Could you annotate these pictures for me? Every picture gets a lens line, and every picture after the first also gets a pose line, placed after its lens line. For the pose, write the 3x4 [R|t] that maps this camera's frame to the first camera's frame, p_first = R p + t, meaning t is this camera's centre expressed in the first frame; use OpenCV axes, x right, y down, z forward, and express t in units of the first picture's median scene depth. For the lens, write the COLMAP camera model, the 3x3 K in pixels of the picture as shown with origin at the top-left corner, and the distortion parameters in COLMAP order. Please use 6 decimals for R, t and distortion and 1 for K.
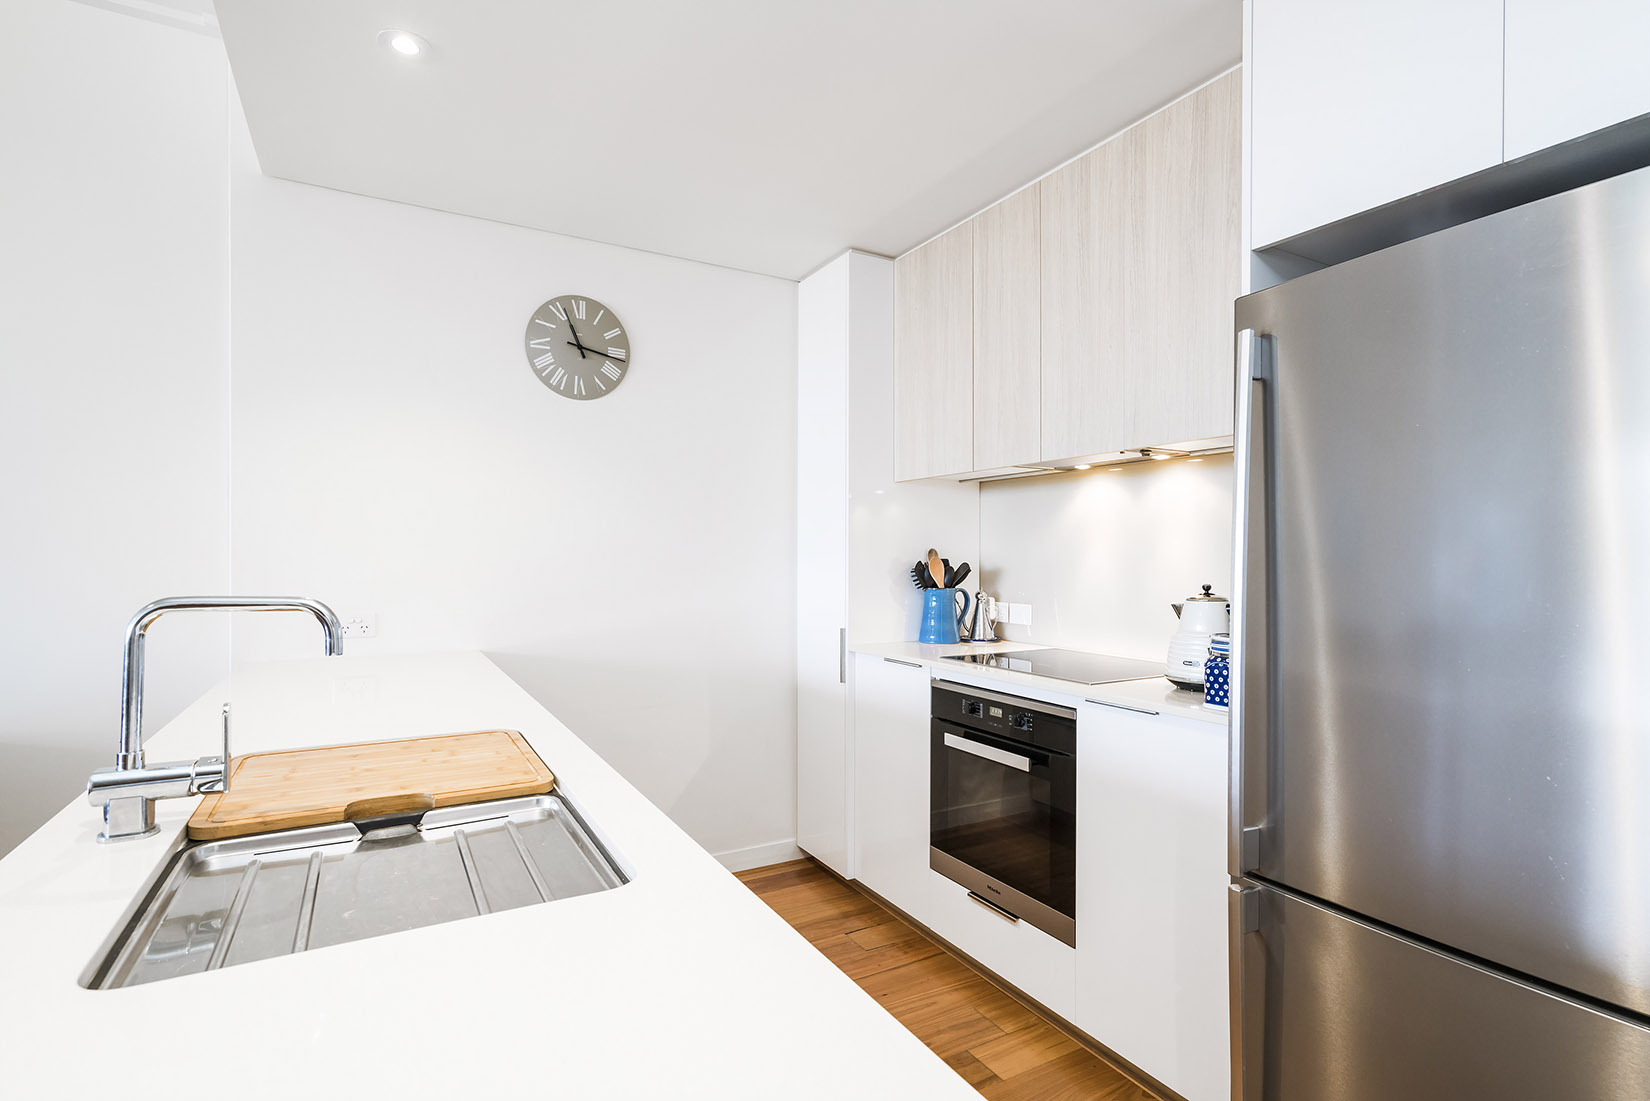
lens RADIAL K [[798.9, 0, 826.2], [0, 798.9, 544.4], [0, 0, 1]] dist [-0.002646, -0.000078]
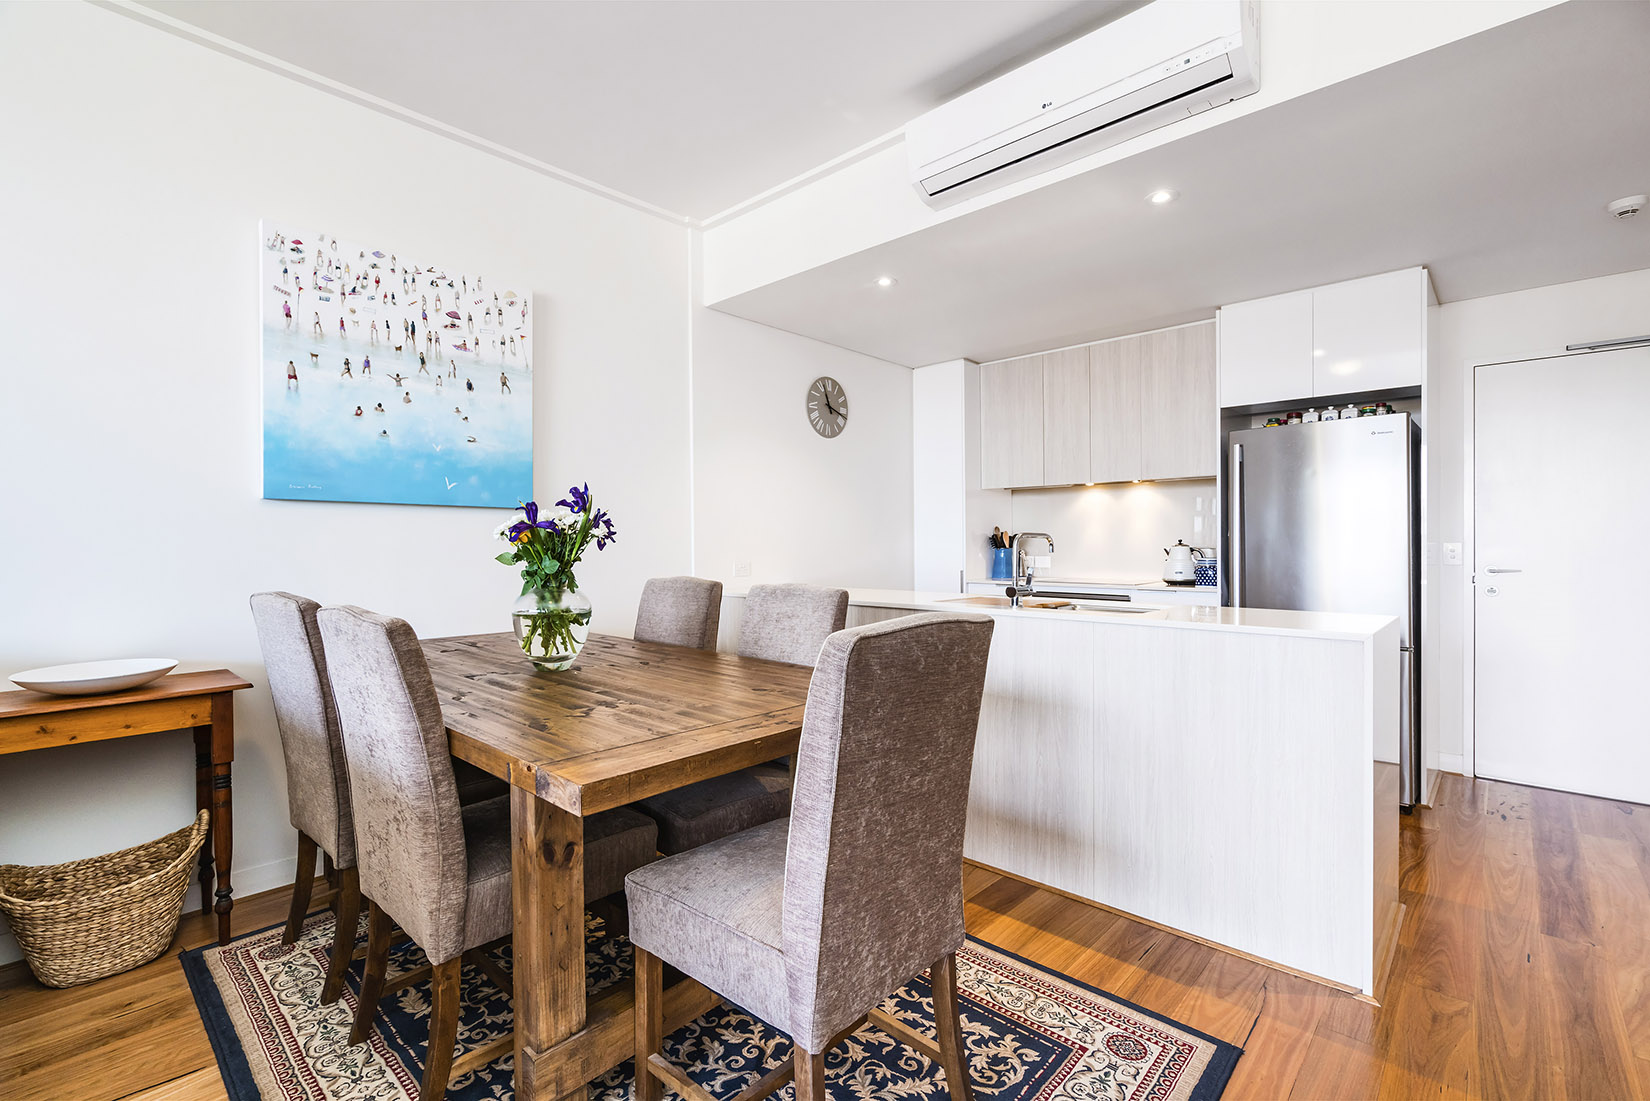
lens RADIAL K [[736.7, 0, 818.2], [0, 736.7, 549.0], [0, 0, 1]] dist [-0.001547, -0.000168]
pose [[0.953477, -0.005891, 0.301407, -0.803387], [-0.000080, 0.999804, 0.019794, 0.024738], [-0.301465, -0.018897, 0.953290, -0.499637]]
